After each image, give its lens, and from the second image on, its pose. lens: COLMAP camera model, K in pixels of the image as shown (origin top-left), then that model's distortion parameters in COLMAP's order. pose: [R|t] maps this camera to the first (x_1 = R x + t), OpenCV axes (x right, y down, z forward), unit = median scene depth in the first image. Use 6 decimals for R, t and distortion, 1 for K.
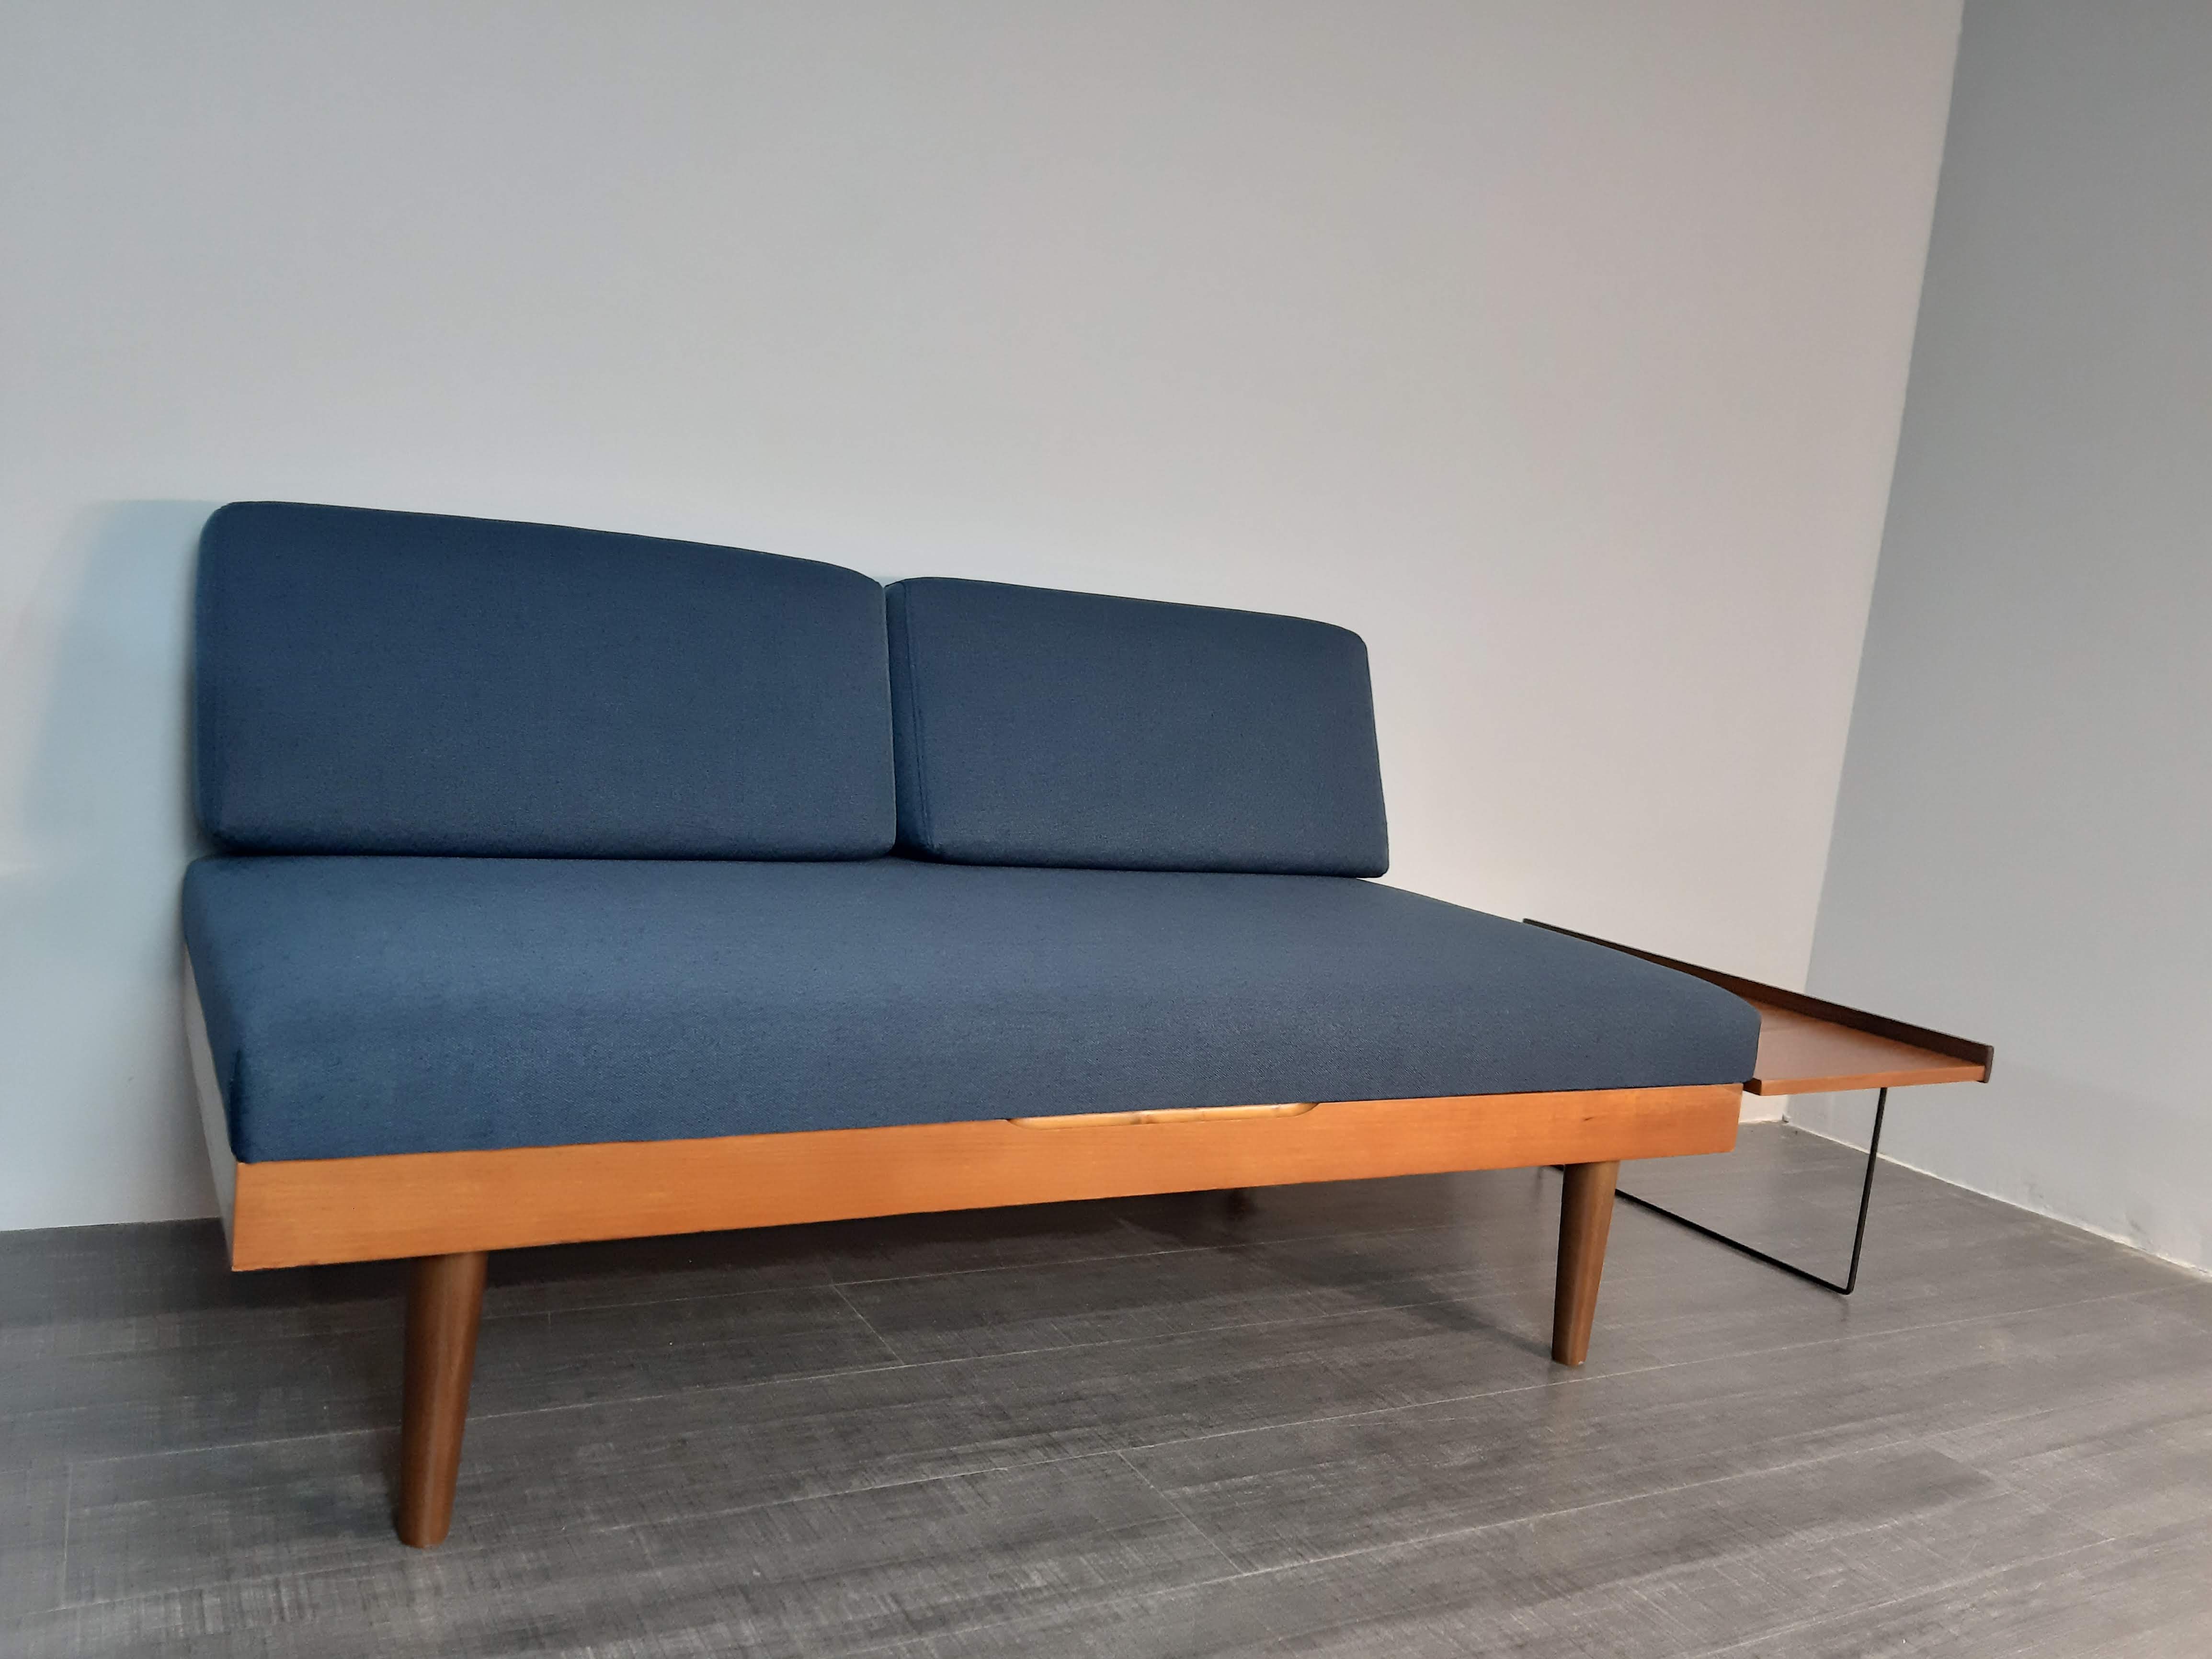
lens RADIAL K [[1749.7, 0, 1106.0], [0, 1749.7, 829.5], [0, 0, 1]] dist [0.070092, -0.125745]
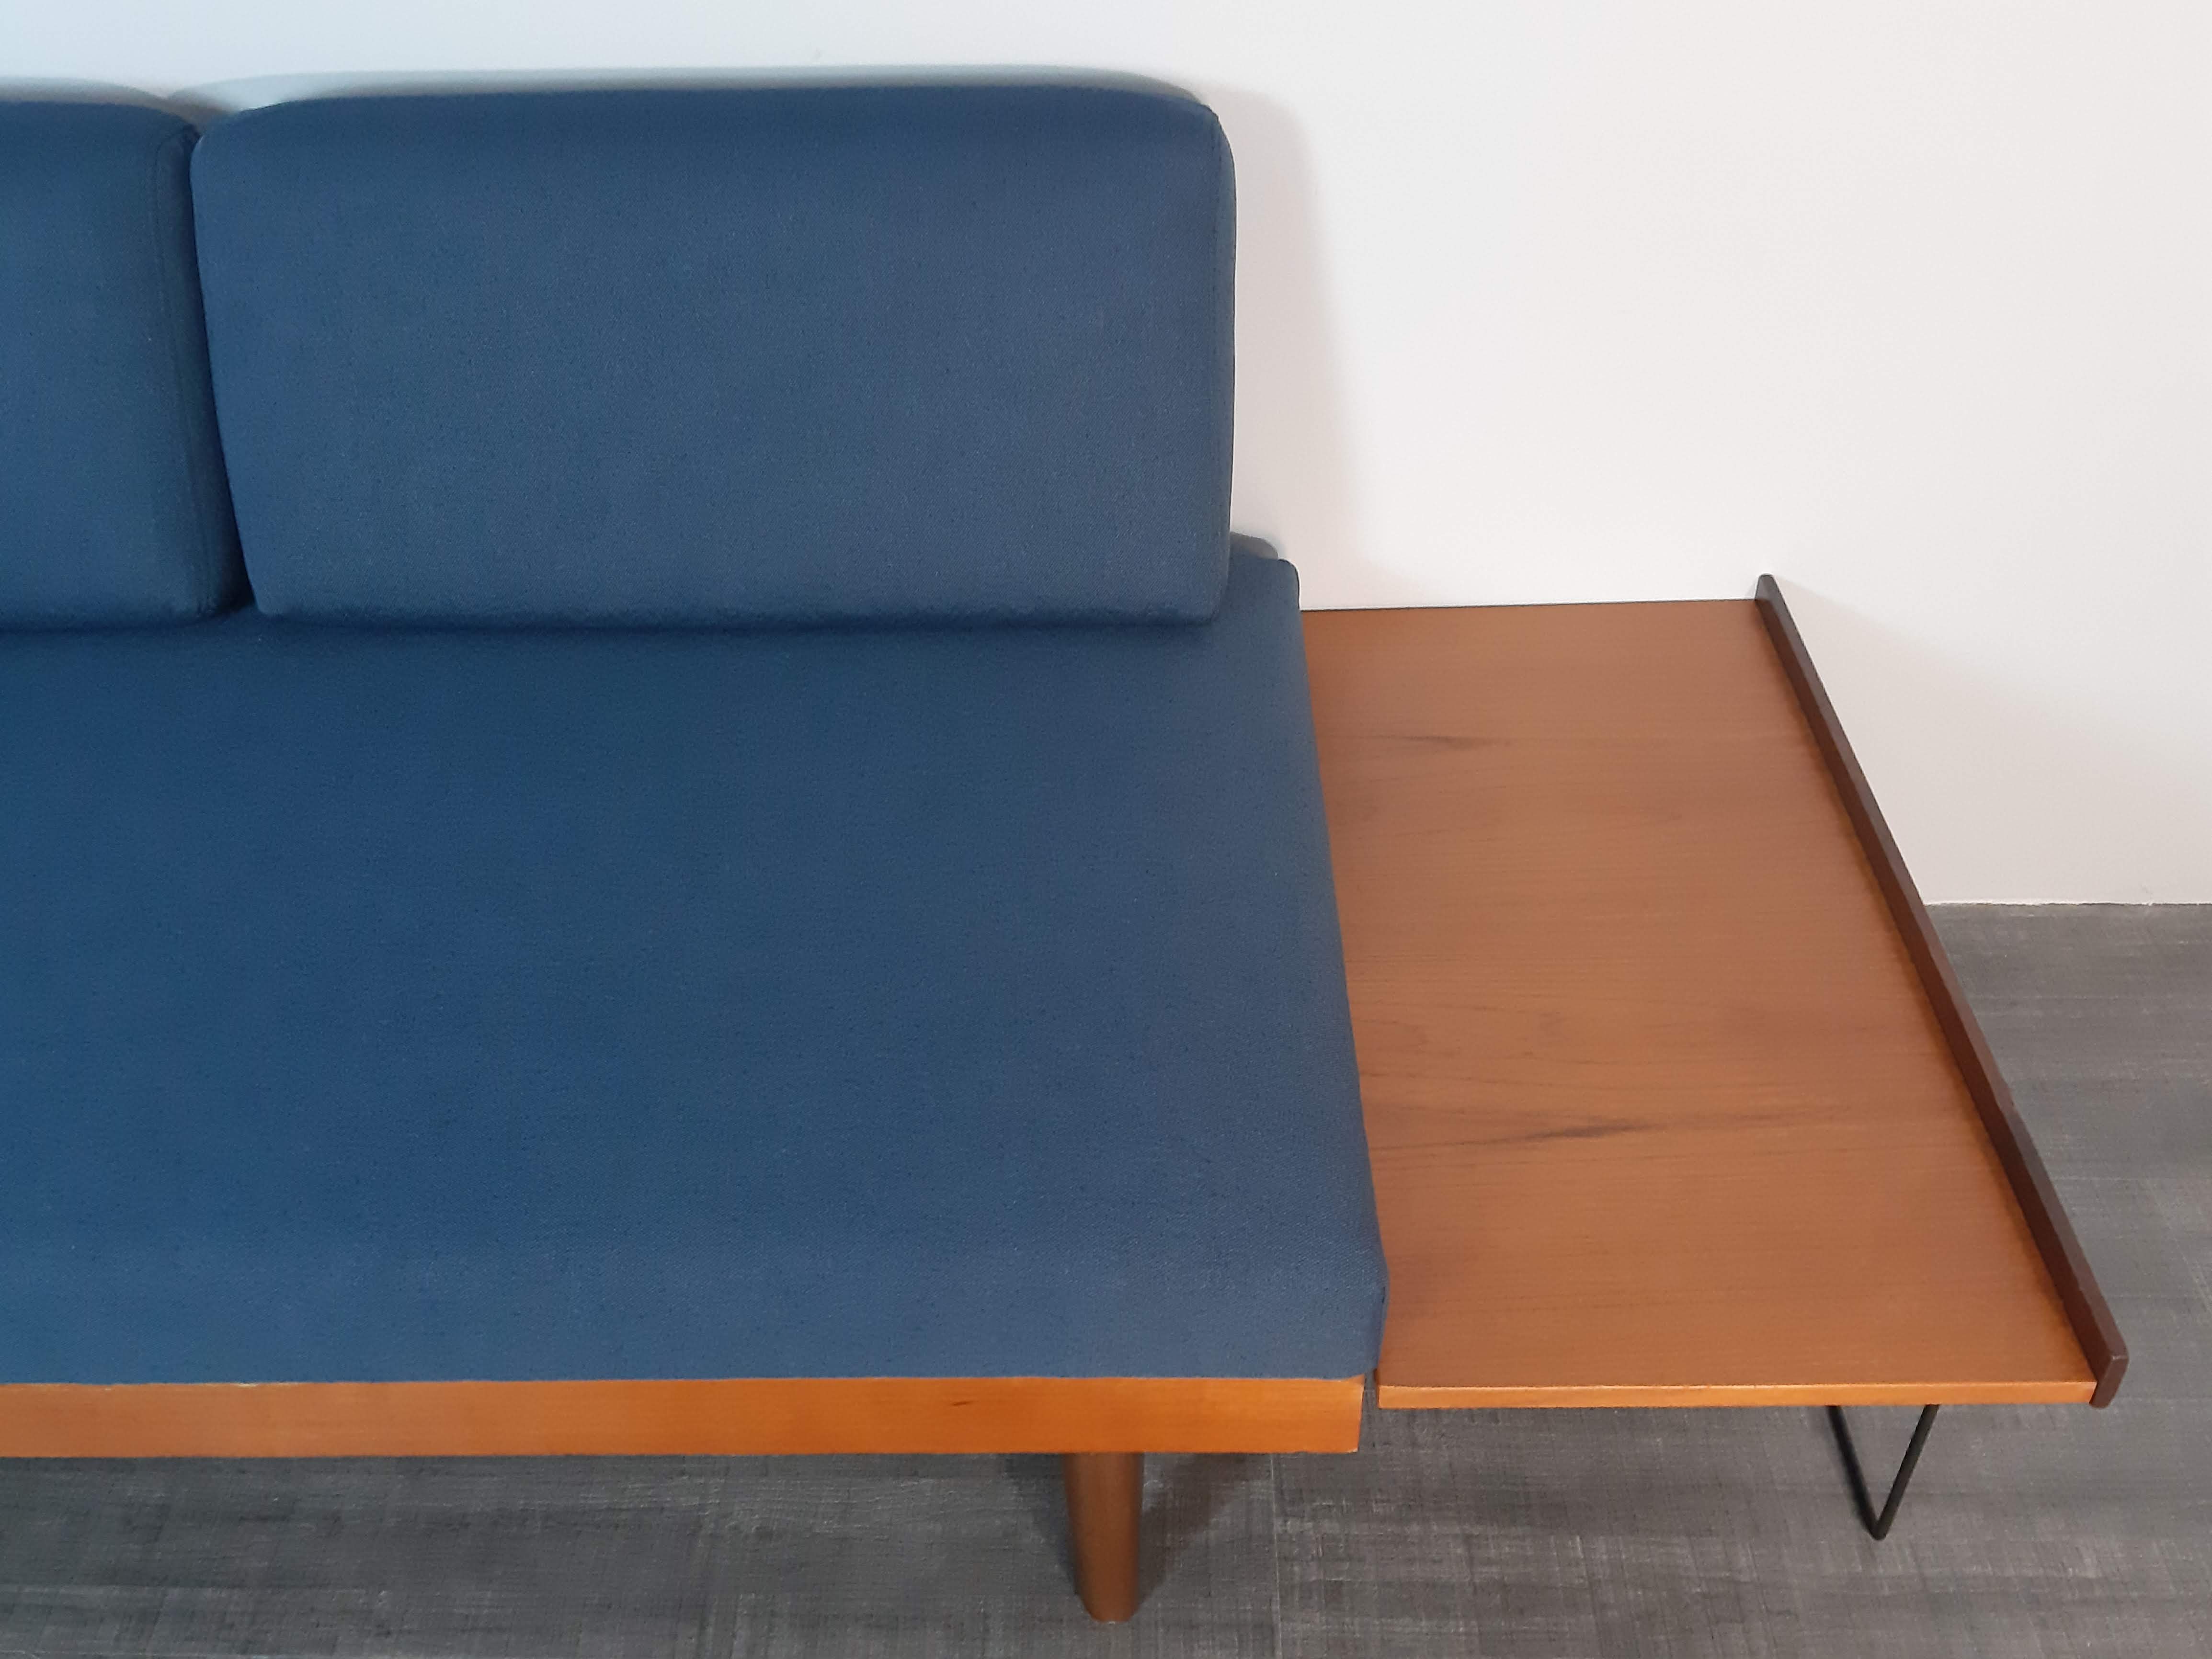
lens RADIAL K [[2128.7, 0, 1157.4], [0, 2128.7, 827.8], [0, 0, 1]] dist [0.074156, -0.132409]
pose [[0.863734, 0.220288, -0.453252, 0.708602], [0.044489, 0.862559, 0.503997, -0.390635], [0.501981, -0.455483, 0.735221, 0.745673]]
